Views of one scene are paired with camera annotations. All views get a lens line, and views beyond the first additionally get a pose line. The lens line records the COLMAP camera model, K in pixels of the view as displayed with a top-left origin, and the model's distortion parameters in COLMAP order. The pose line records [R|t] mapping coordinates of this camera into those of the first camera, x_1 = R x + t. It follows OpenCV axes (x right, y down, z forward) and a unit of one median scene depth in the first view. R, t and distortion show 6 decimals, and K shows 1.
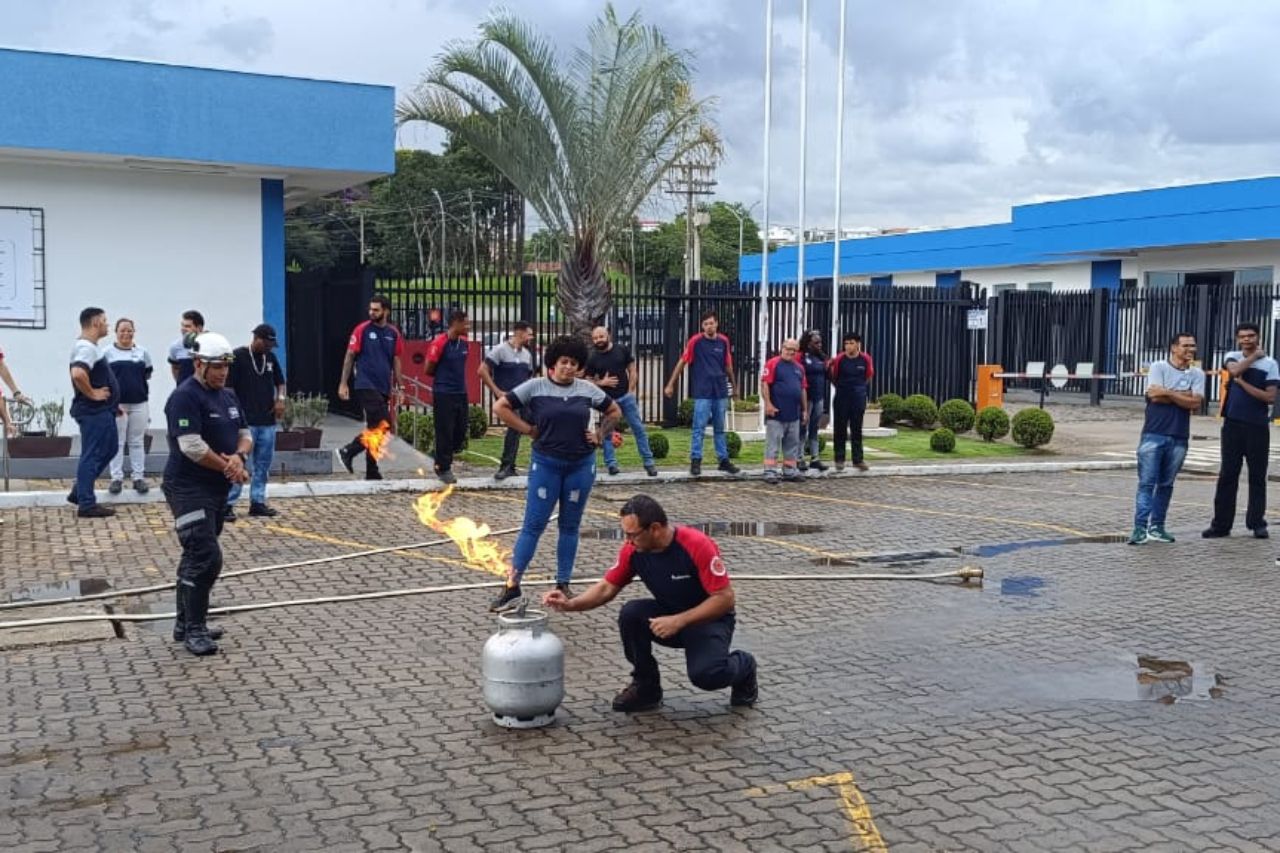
lens RADIAL K [[1393.6, 0, 578.6], [0, 1393.6, 433.3], [0, 0, 1]] dist [0.015725, 0.040247]
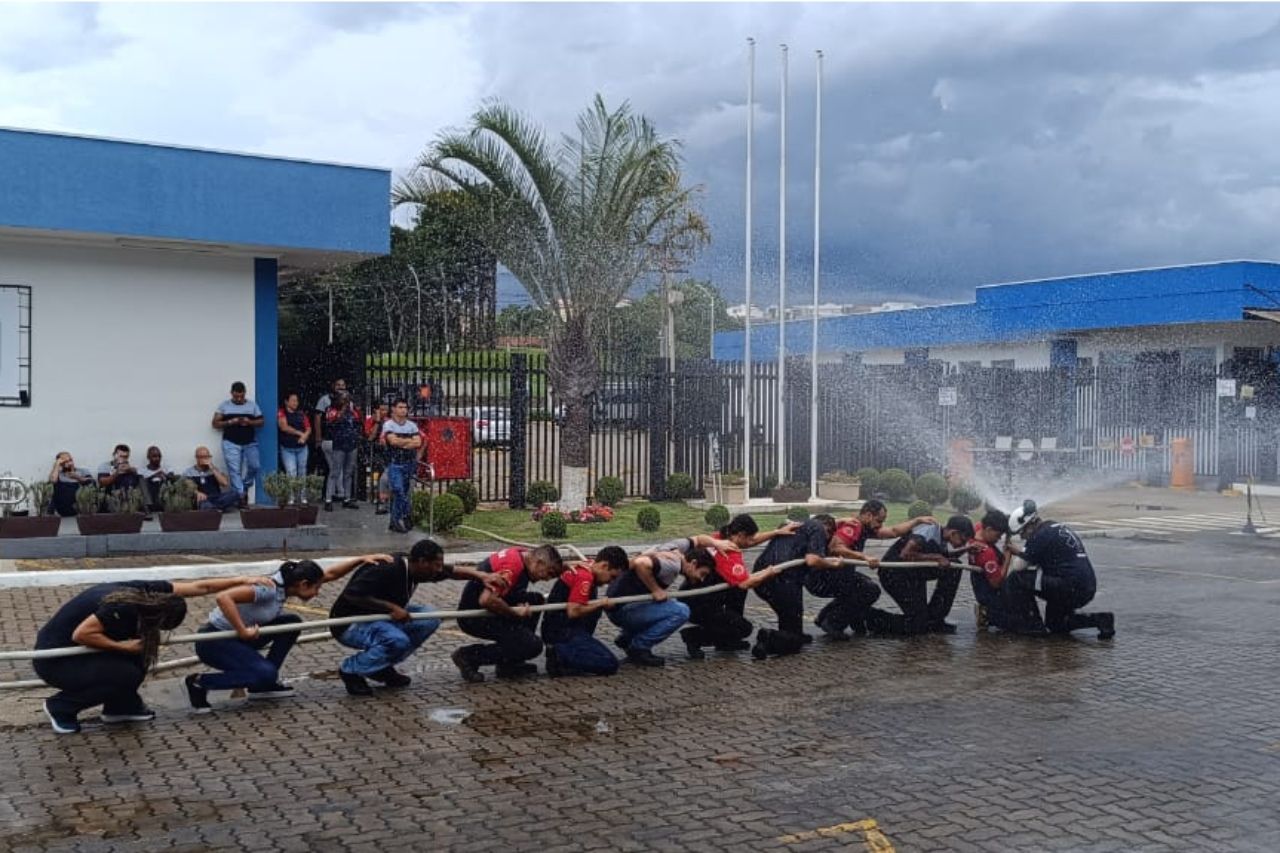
lens RADIAL K [[1390.9, 0, 682.3], [0, 1390.9, 407.4], [0, 0, 1]] dist [0.029331, 0.035163]
pose [[0.995466, -0.000704, 0.095117, -0.017520], [0.007526, 0.997420, -0.071390, -0.000065], [-0.094821, 0.071782, 0.992903, -0.027124]]
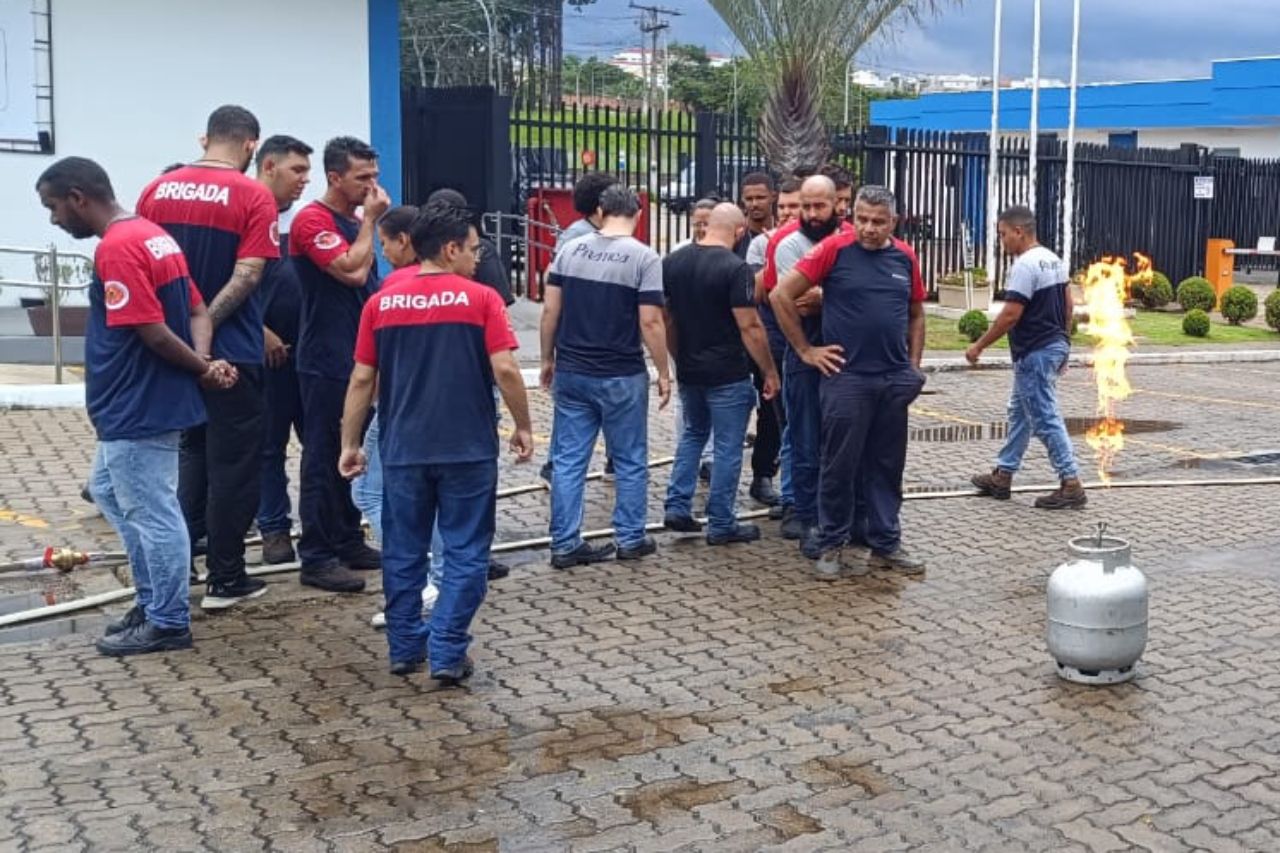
lens RADIAL K [[1612.7, 0, 1134.5], [0, 1612.7, 368.9], [0, 0, 1]] dist [0.018381, -0.026426]
pose [[0.952997, 0.001865, 0.302975, -0.106904], [-0.012745, 0.999343, 0.033939, -0.000116], [-0.302713, -0.036205, 0.952394, 0.041042]]
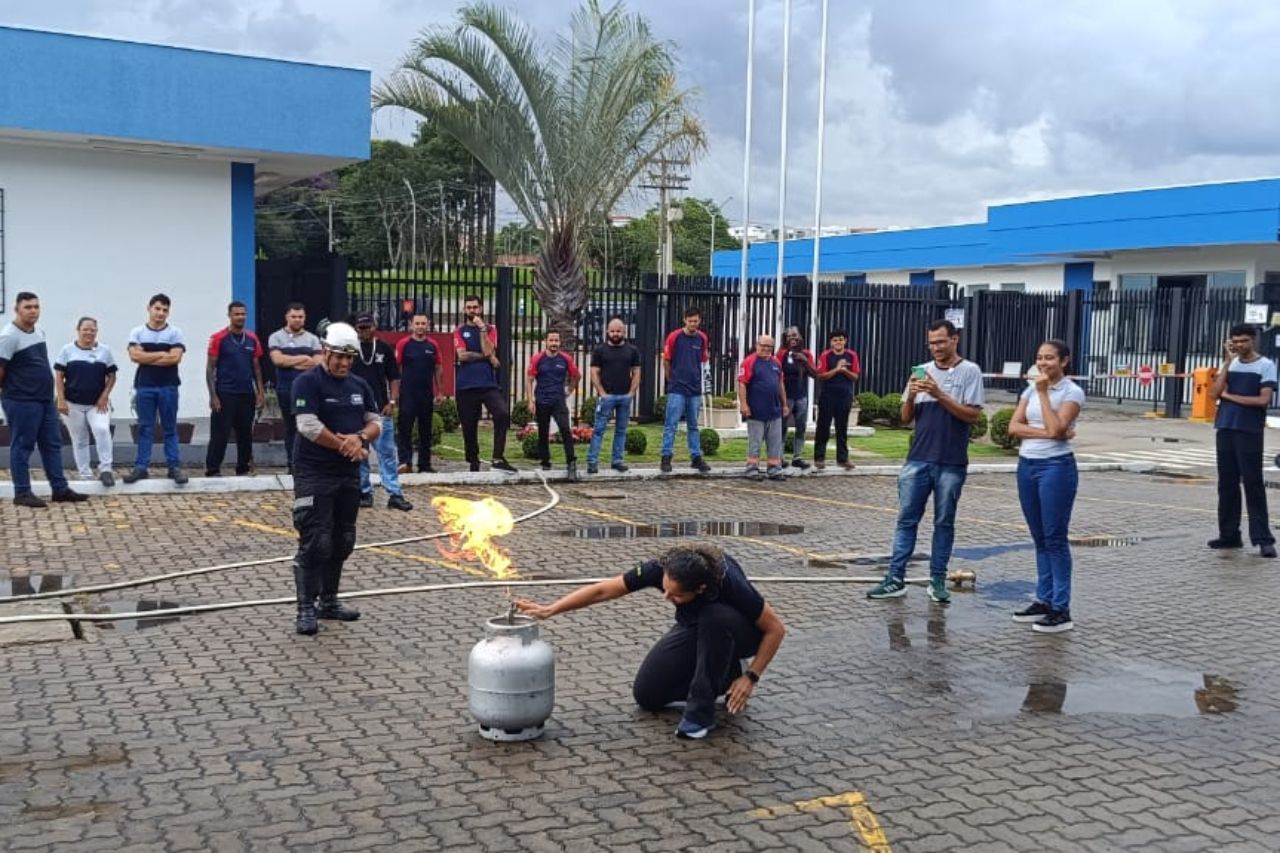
lens RADIAL K [[1396.5, 0, 596.0], [0, 1396.5, 429.7], [0, 0, 1]] dist [0.012121, 0.047717]
pose [[0.999288, 0.012640, 0.035553, -0.006444], [-0.012681, 0.999919, 0.000931, -0.000254], [-0.035538, -0.001381, 0.999367, 0.018900]]
